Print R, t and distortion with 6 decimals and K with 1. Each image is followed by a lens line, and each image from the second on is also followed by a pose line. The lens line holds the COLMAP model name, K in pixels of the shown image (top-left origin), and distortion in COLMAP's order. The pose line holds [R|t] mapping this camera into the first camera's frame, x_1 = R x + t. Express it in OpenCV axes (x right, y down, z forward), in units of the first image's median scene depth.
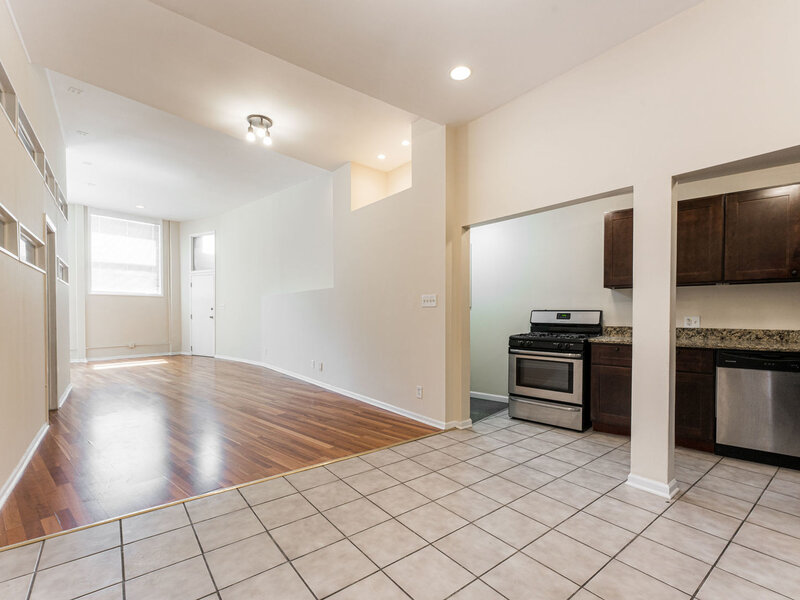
lens RADIAL K [[377.3, 0, 405.8], [0, 377.3, 323.0], [0, 0, 1]] dist [0.001651, -0.000976]
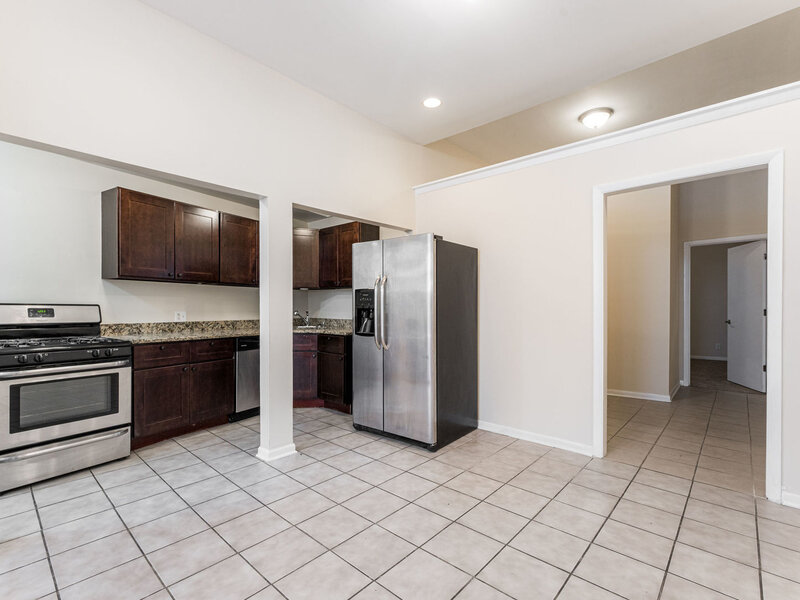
lens RADIAL K [[377.3, 0, 390.3], [0, 377.3, 311.0], [0, 0, 1]] dist [0.001651, -0.000976]
pose [[-0.159446, -0.008838, 0.987167, -0.411905], [0.020476, 0.999715, 0.012258, -0.019045], [-0.986994, 0.022168, -0.159219, 0.575735]]
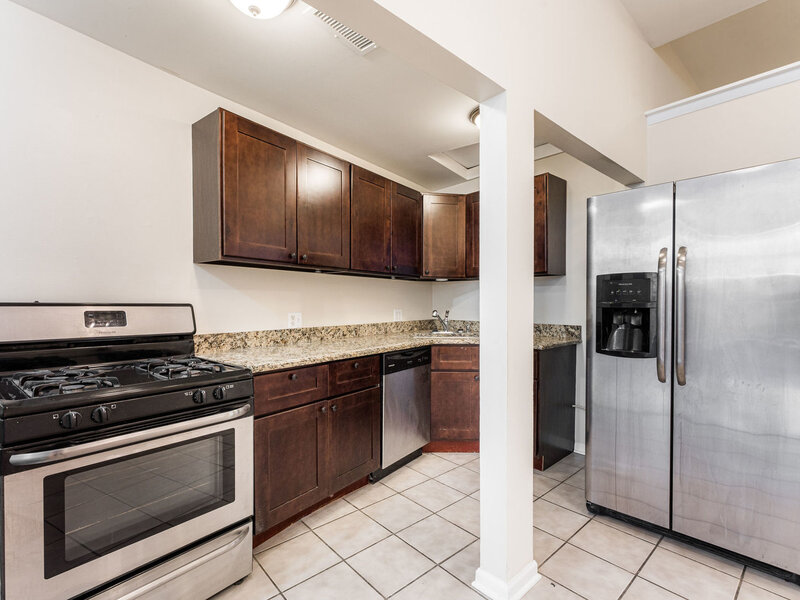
lens RADIAL K [[377.3, 0, 385.4], [0, 377.3, 310.1], [0, 0, 1]] dist [0.001651, -0.000976]
pose [[-0.040506, -0.015850, 0.999054, 0.016097], [0.026471, 0.999506, 0.016930, -0.030100], [-0.998829, 0.027132, -0.040067, 0.852041]]
